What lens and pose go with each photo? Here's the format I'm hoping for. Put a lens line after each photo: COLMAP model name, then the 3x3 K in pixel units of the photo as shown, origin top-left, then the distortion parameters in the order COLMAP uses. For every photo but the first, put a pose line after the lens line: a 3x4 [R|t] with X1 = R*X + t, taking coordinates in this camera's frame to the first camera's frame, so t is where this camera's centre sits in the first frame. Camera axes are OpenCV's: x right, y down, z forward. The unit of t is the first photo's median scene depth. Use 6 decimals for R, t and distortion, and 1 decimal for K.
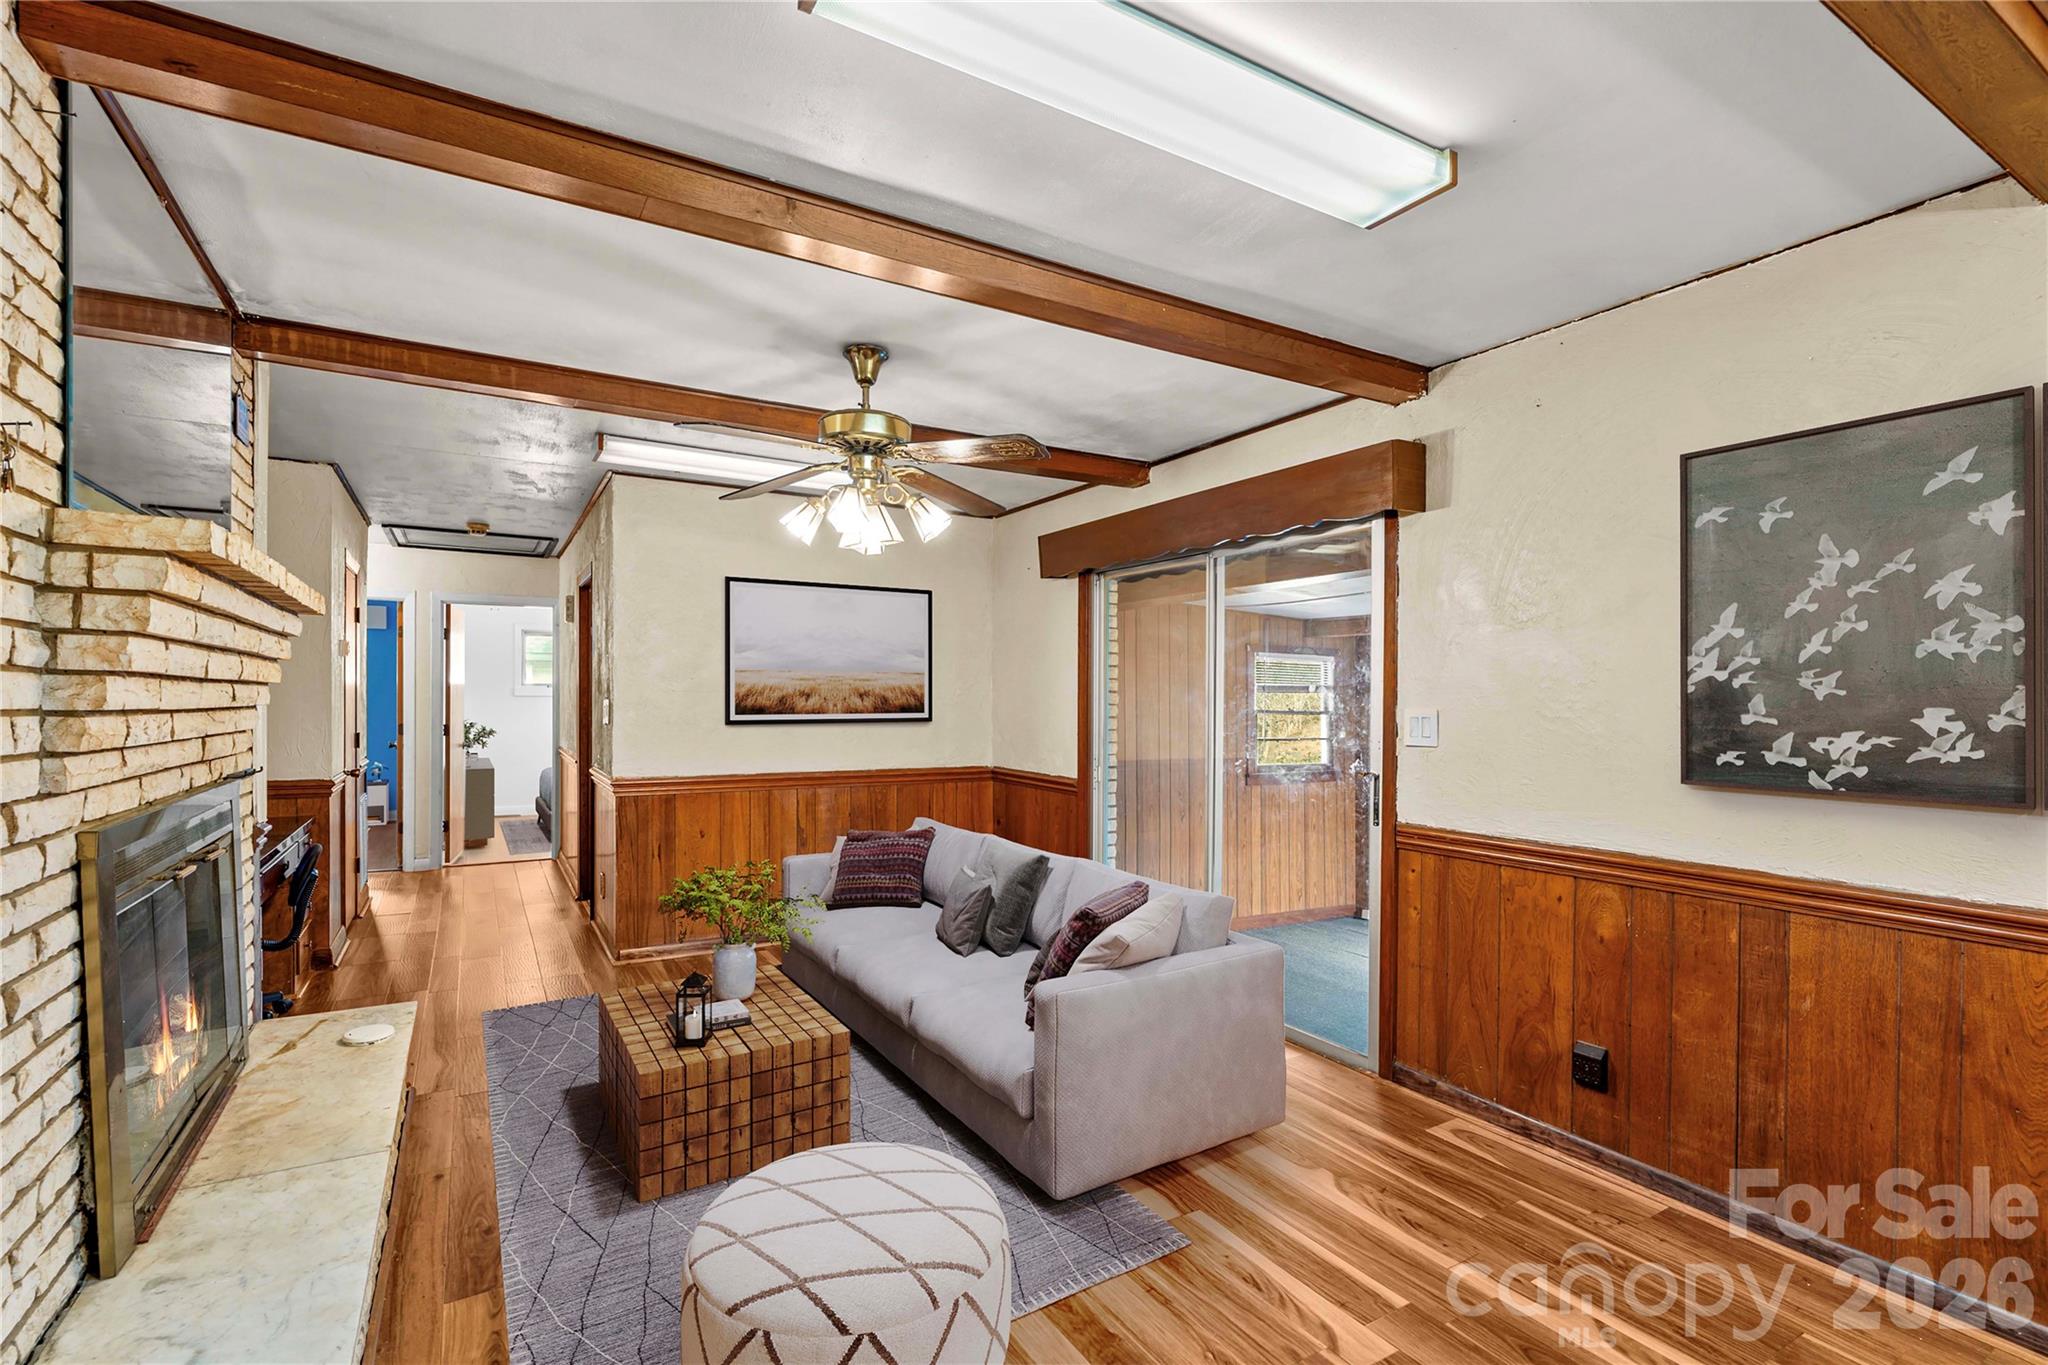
lens RADIAL K [[938.3, 0, 1013.6], [0, 938.3, 716.3], [0, 0, 1]] dist [-0.001207, 0.000471]
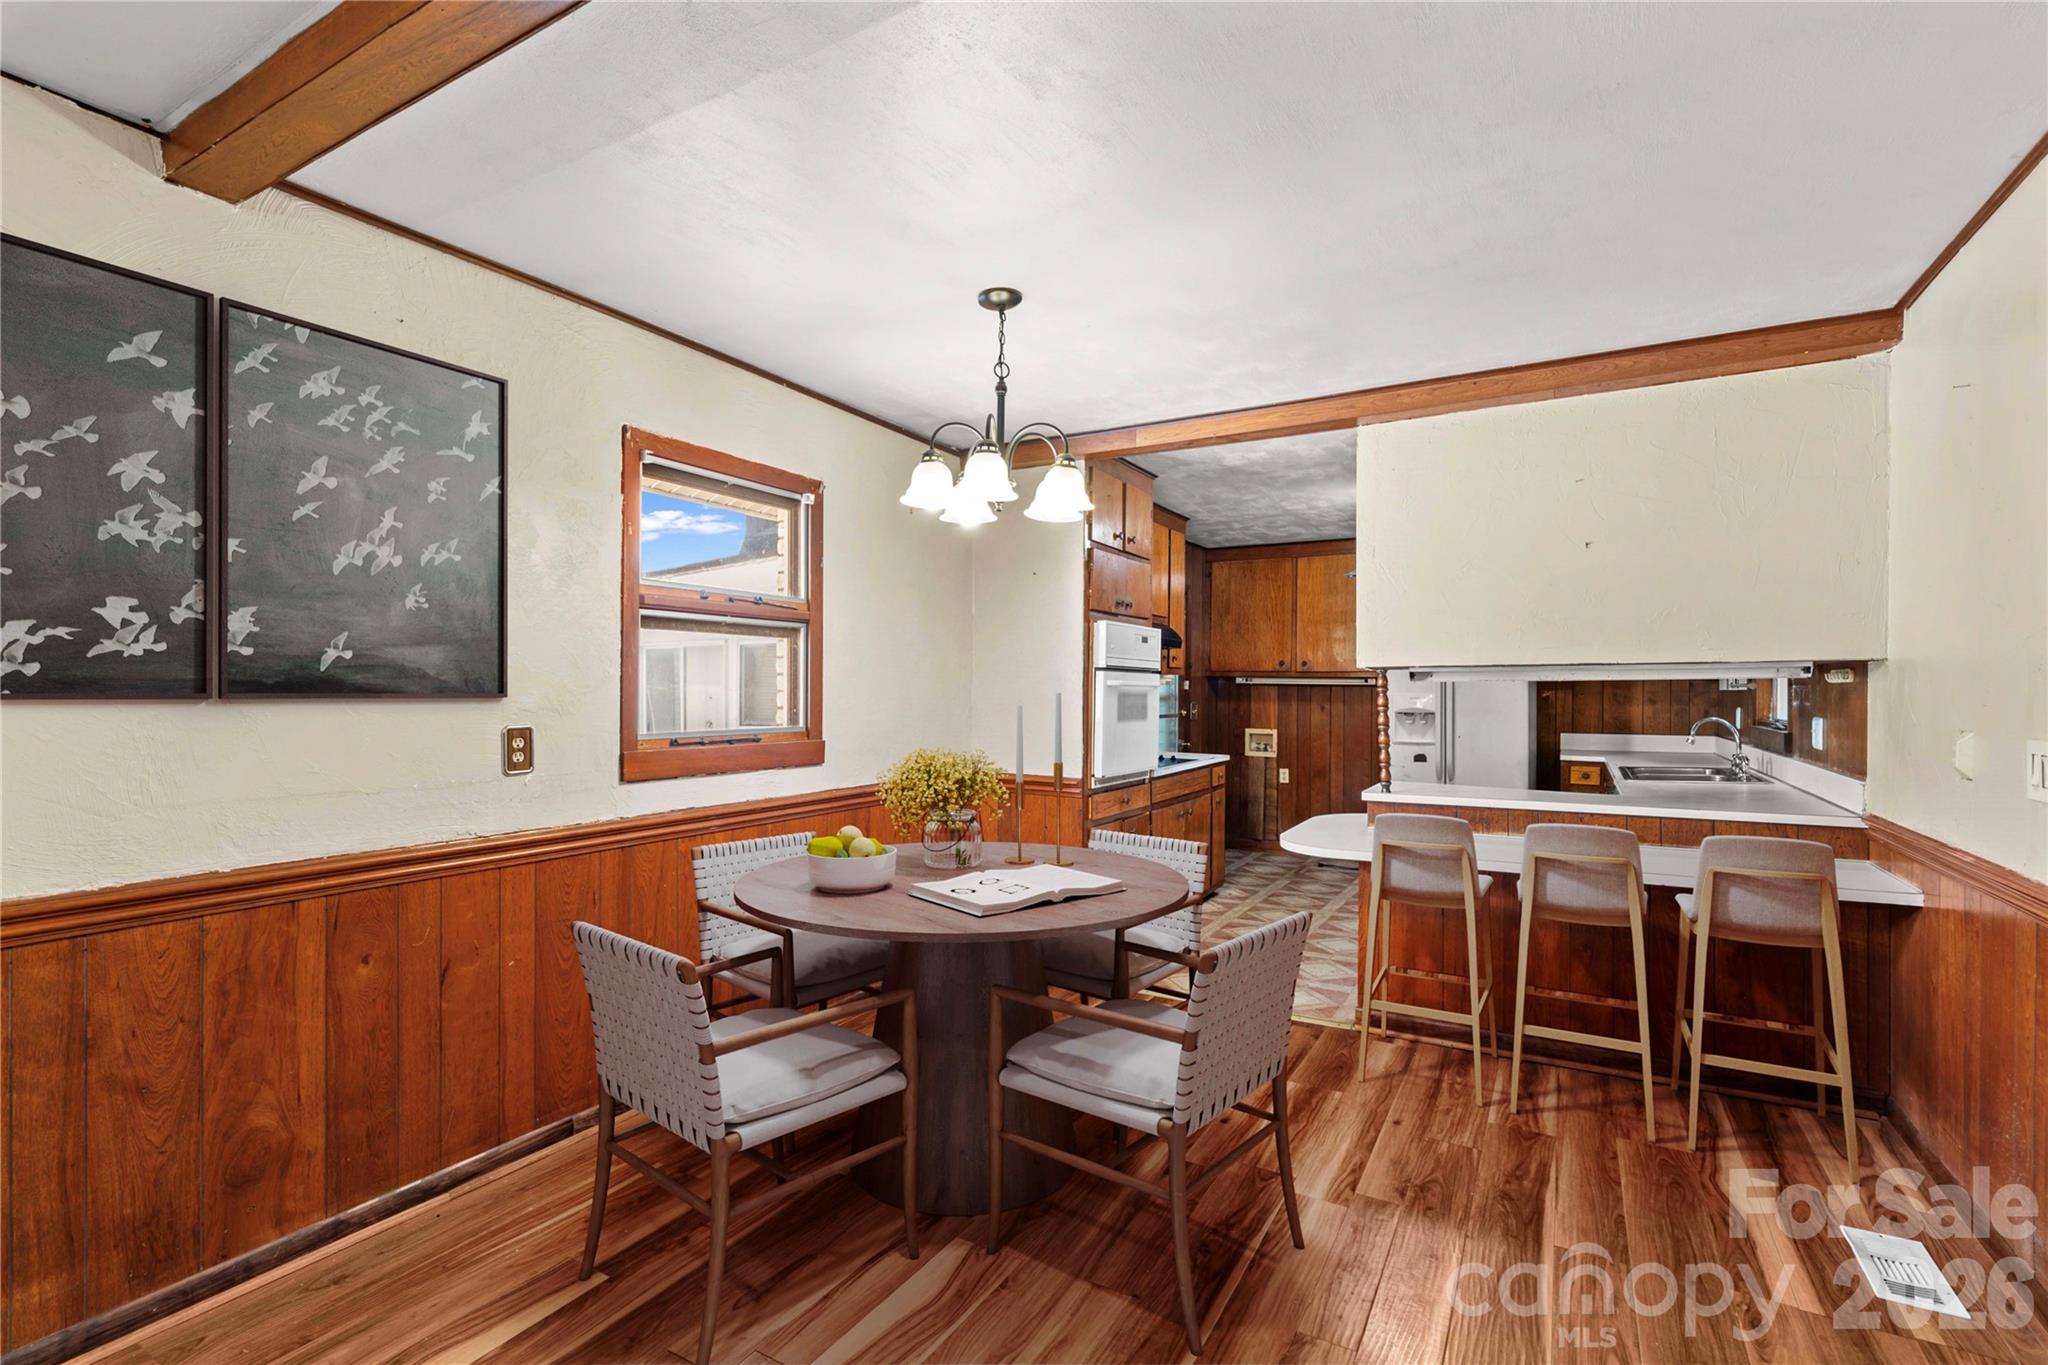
lens RADIAL K [[938.3, 0, 1020.2], [0, 938.3, 694.9], [0, 0, 1]] dist [-0.001207, 0.000471]
pose [[-0.501255, -0.005234, 0.865284, -0.140731], [0.015963, 0.999756, 0.015295, 0.004656], [-0.865152, 0.021479, -0.501049, 0.418008]]
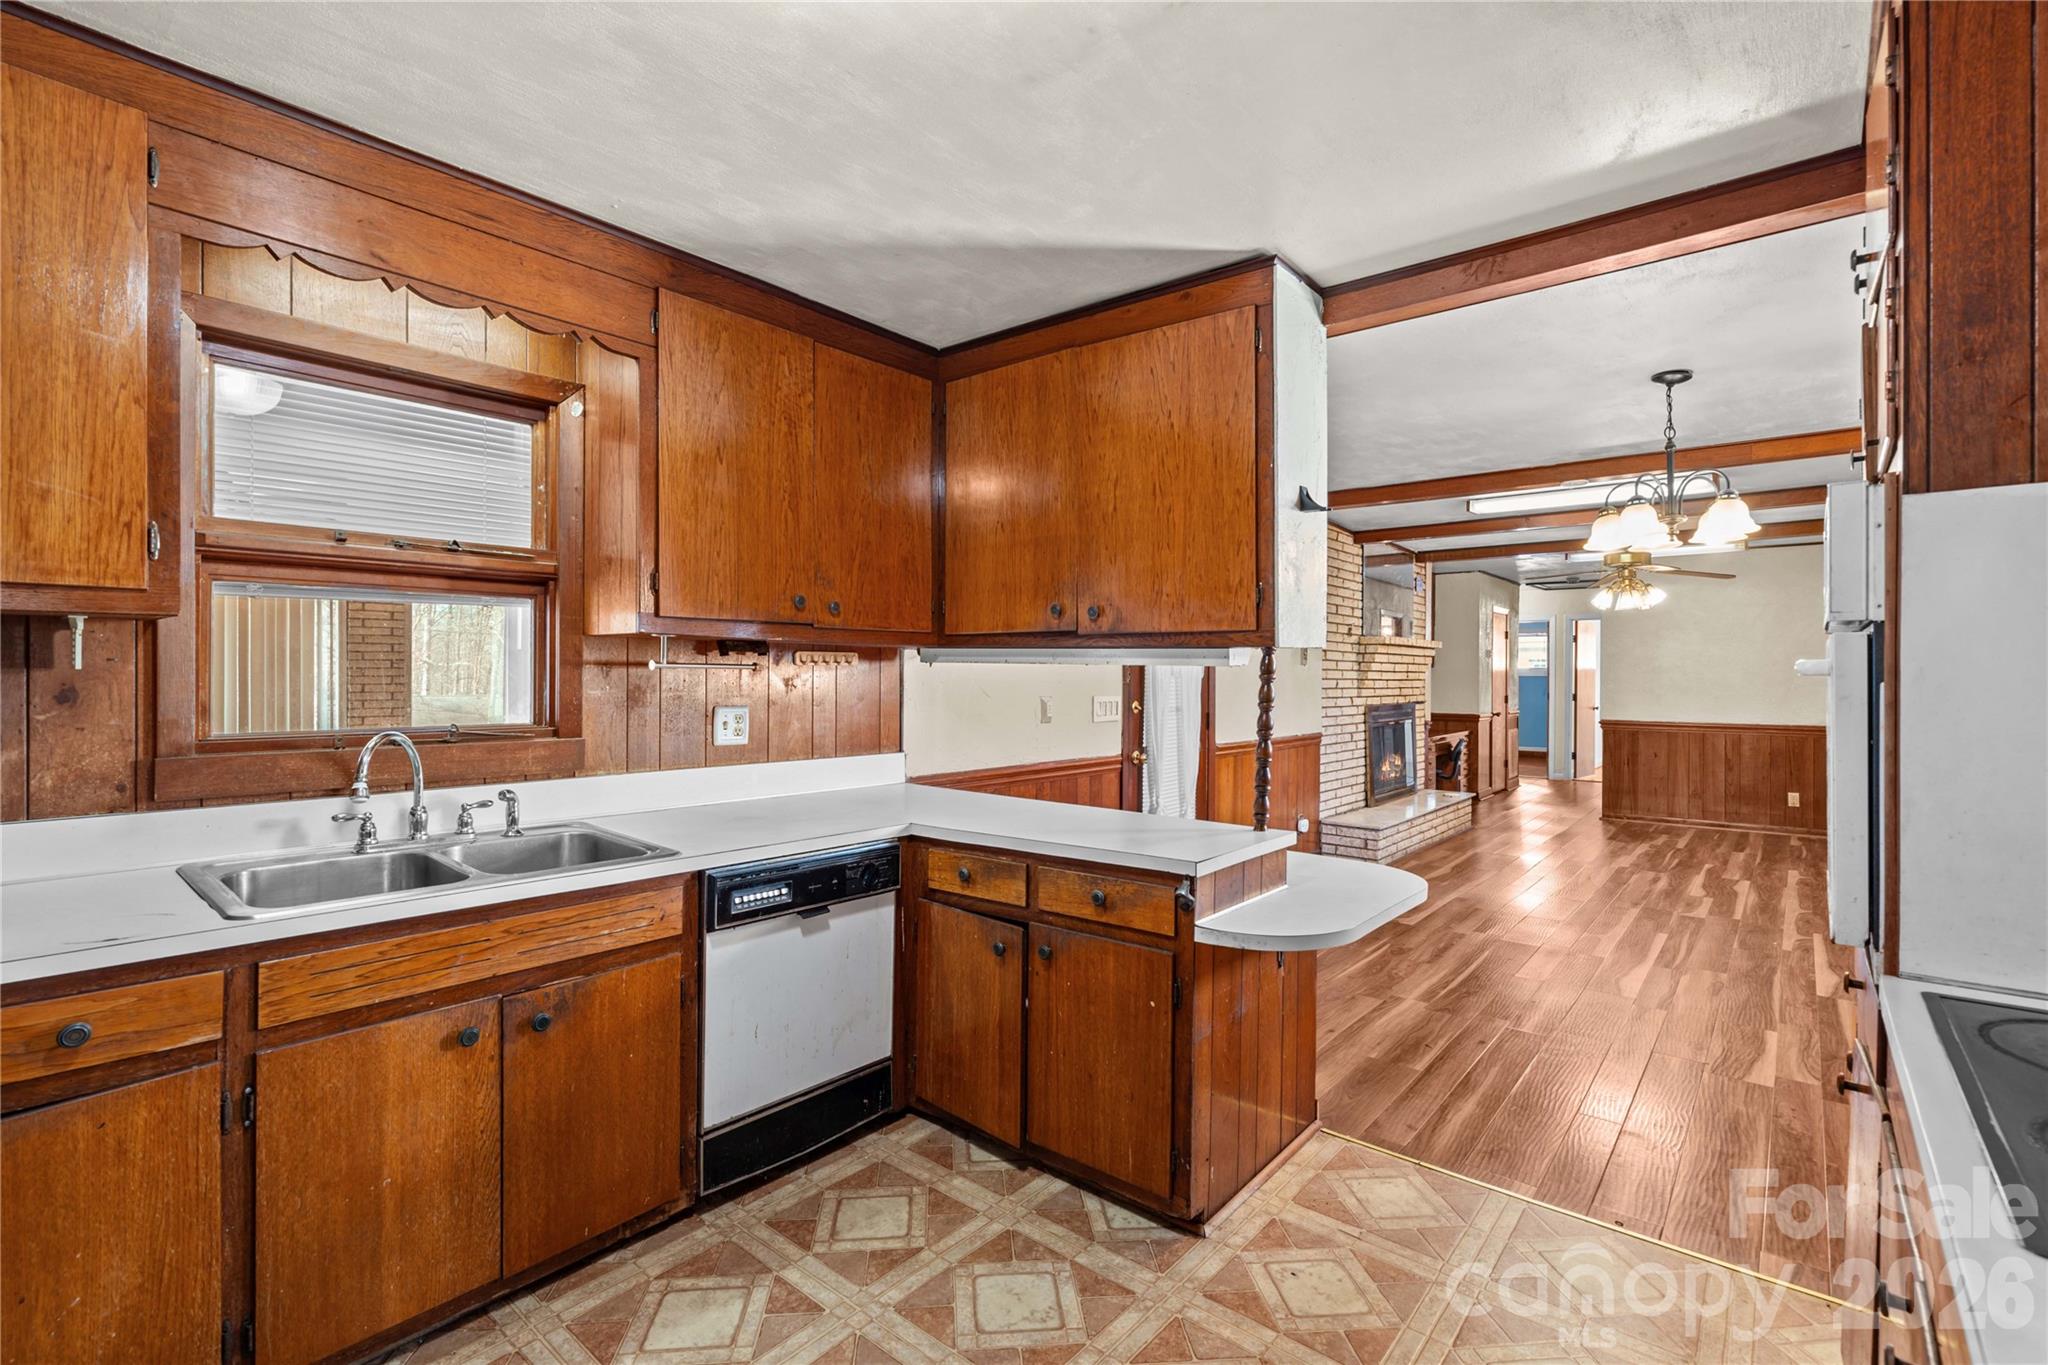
lens RADIAL K [[938.3, 0, 1028.7], [0, 938.3, 676.2], [0, 0, 1]] dist [-0.001207, 0.000471]
pose [[0.353352, 0.009097, -0.935446, 1.344376], [-0.027135, 0.999632, -0.000528, 0.028874], [0.935097, 0.025570, 0.353469, -1.058195]]
